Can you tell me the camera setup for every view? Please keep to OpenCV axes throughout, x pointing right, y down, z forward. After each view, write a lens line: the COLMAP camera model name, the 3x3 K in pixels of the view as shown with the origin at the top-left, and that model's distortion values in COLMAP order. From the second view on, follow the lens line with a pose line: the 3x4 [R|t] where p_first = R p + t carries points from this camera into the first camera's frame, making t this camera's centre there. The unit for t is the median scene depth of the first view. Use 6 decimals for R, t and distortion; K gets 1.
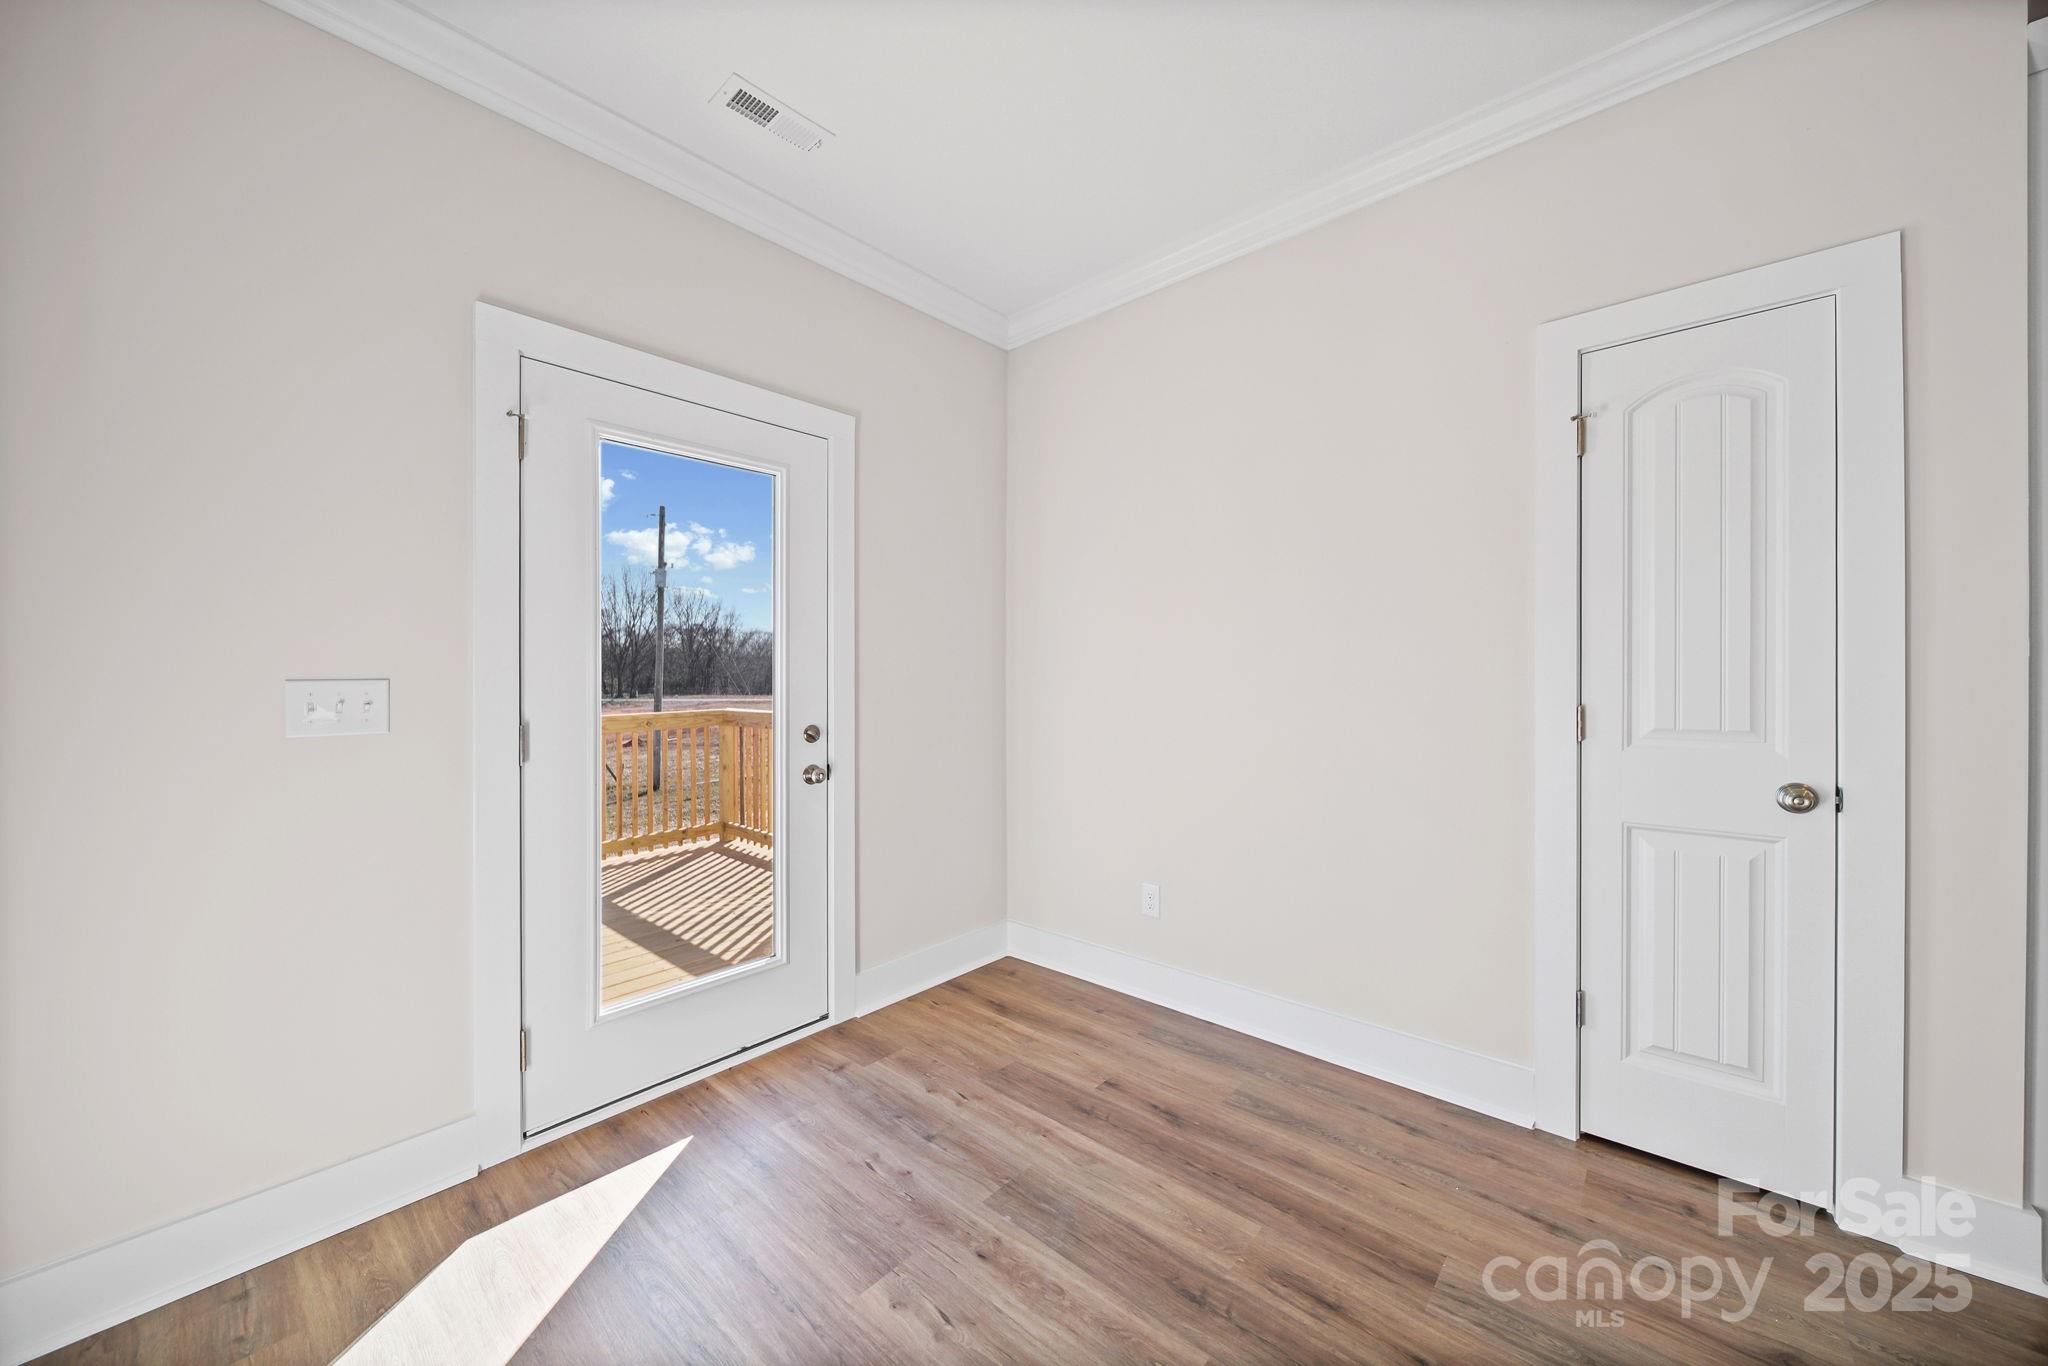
lens RADIAL K [[736.0, 0, 1026.7], [0, 736.0, 677.7], [0, 0, 1]] dist [0.002541, -0.000811]
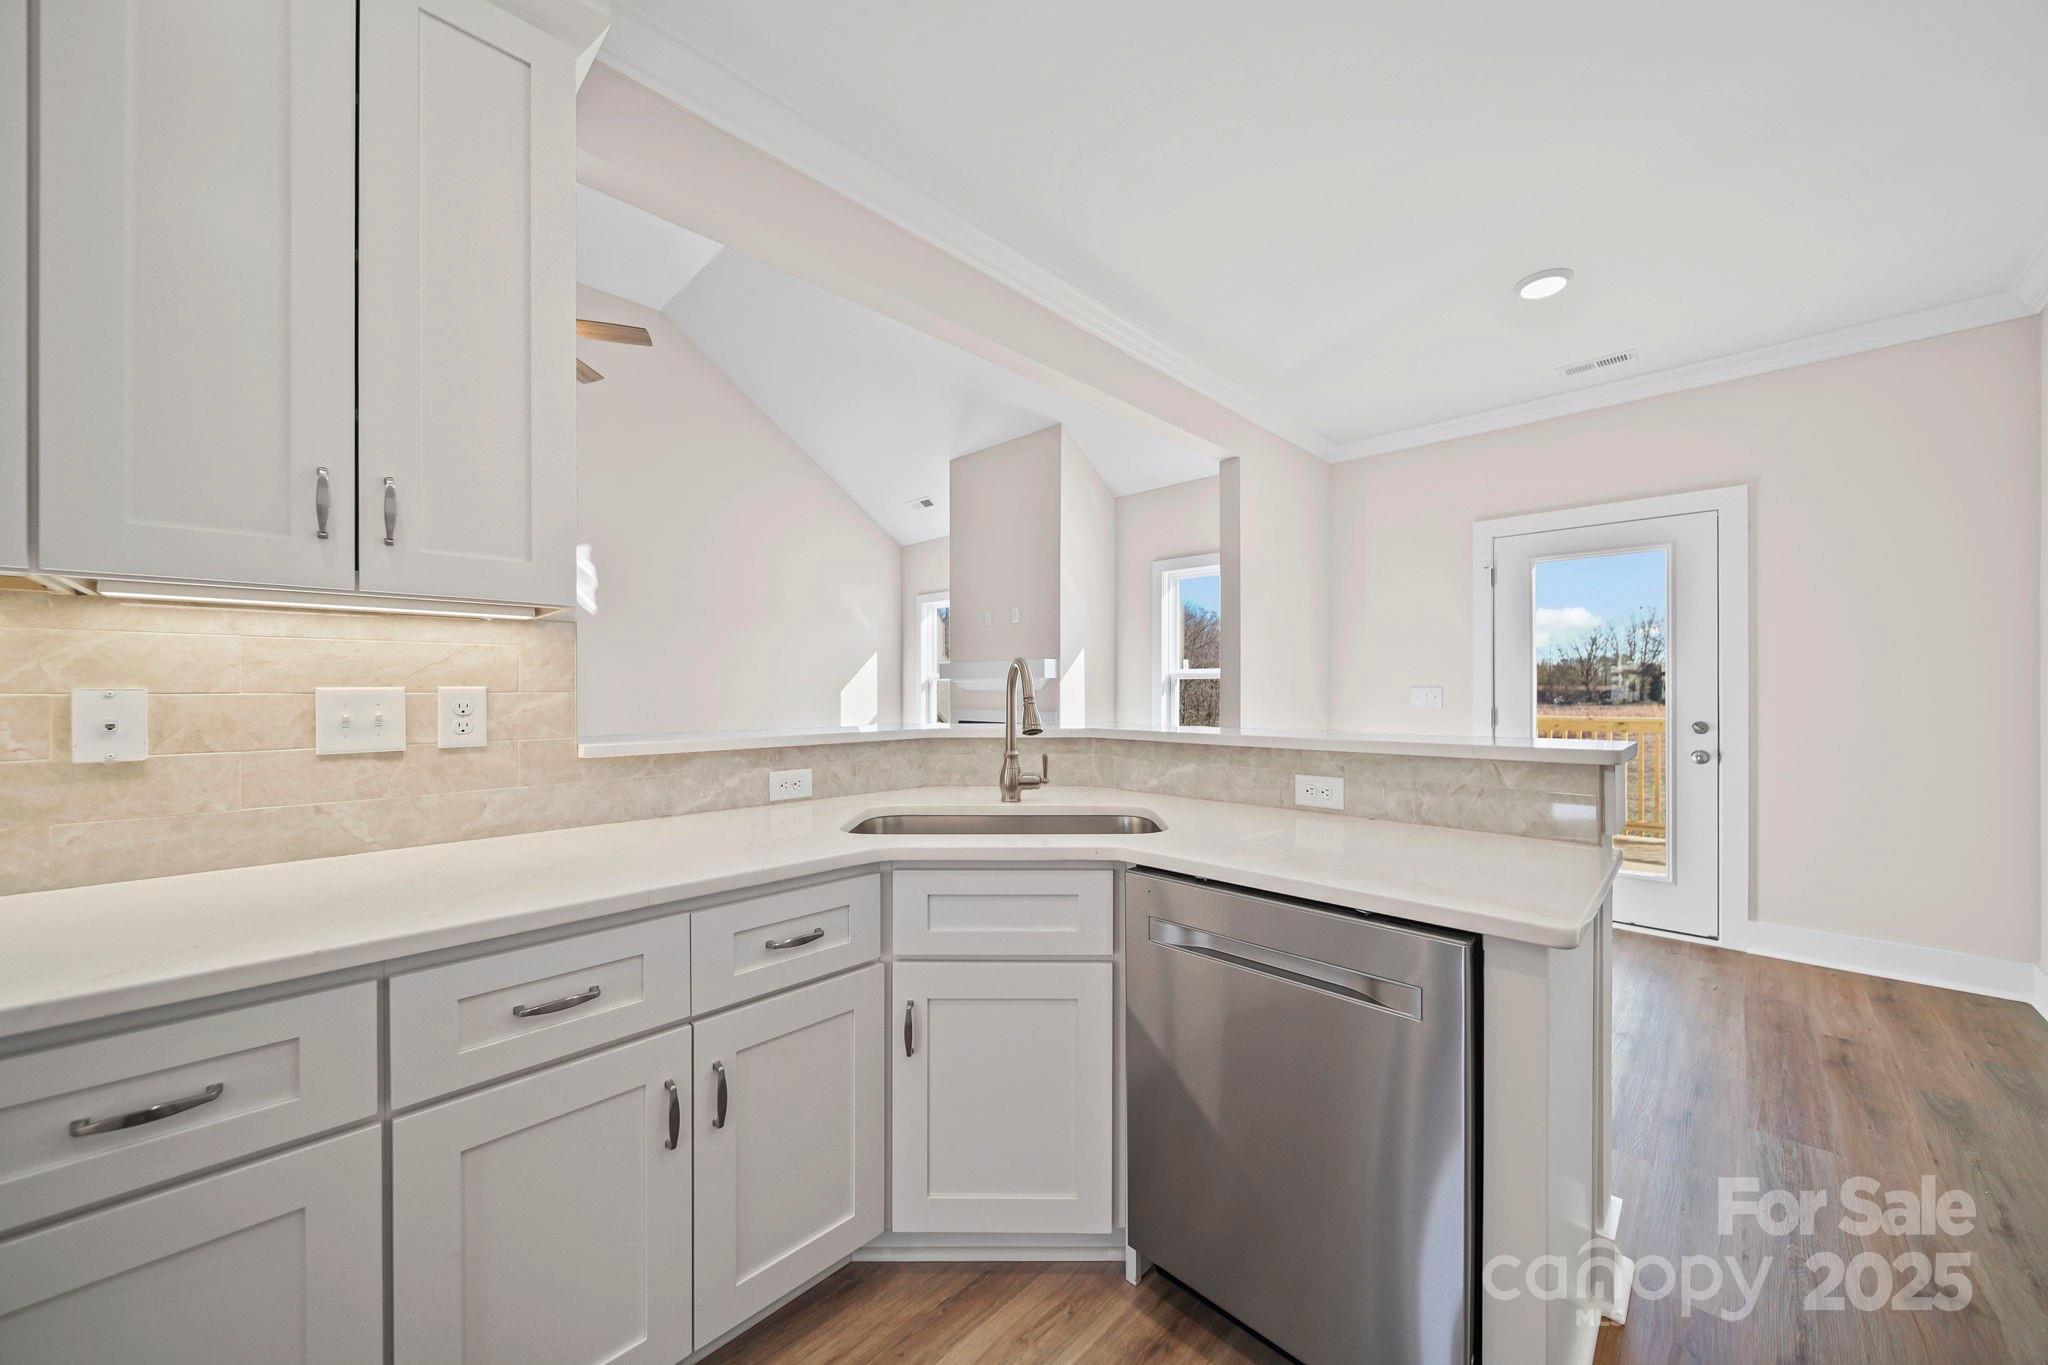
lens RADIAL K [[736.0, 0, 1040.4], [0, 736.0, 689.0], [0, 0, 1]] dist [0.002541, -0.000811]
pose [[-0.039287, 0.005564, -0.999212, 1.283744], [0.000779, 0.999984, 0.005537, -0.005933], [0.999228, -0.000561, -0.039291, -0.207486]]
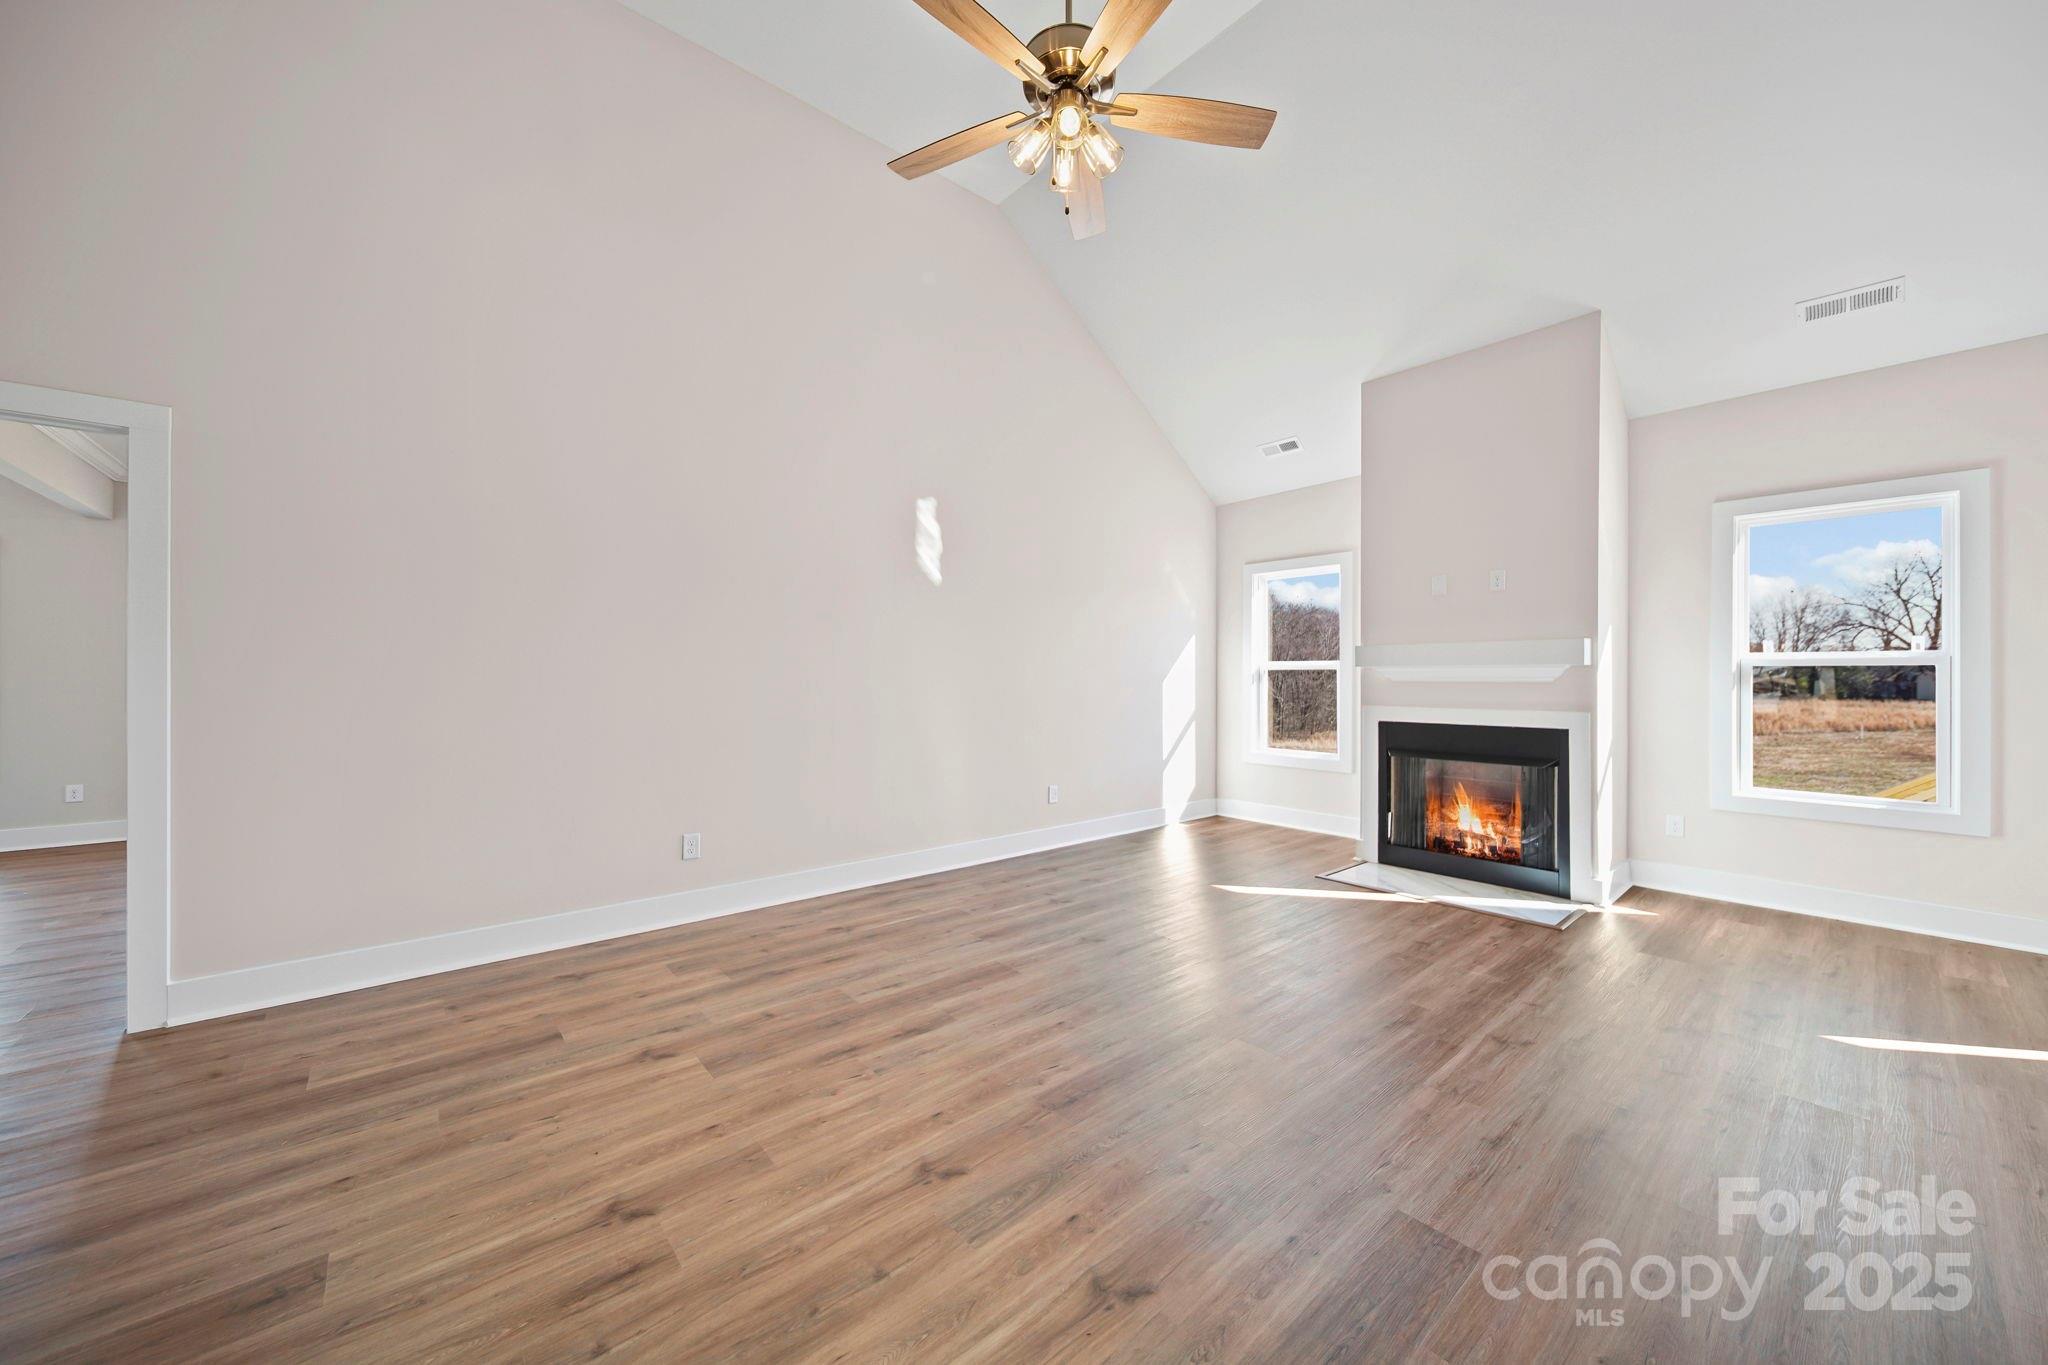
lens RADIAL K [[736.0, 0, 1033.0], [0, 736.0, 686.0], [0, 0, 1]] dist [0.002541, -0.000811]
pose [[-0.136992, 0.014037, -0.990473, 0.765520], [-0.001025, 0.999897, 0.014312, -0.002368], [0.990572, 0.002976, -0.136963, -1.346908]]
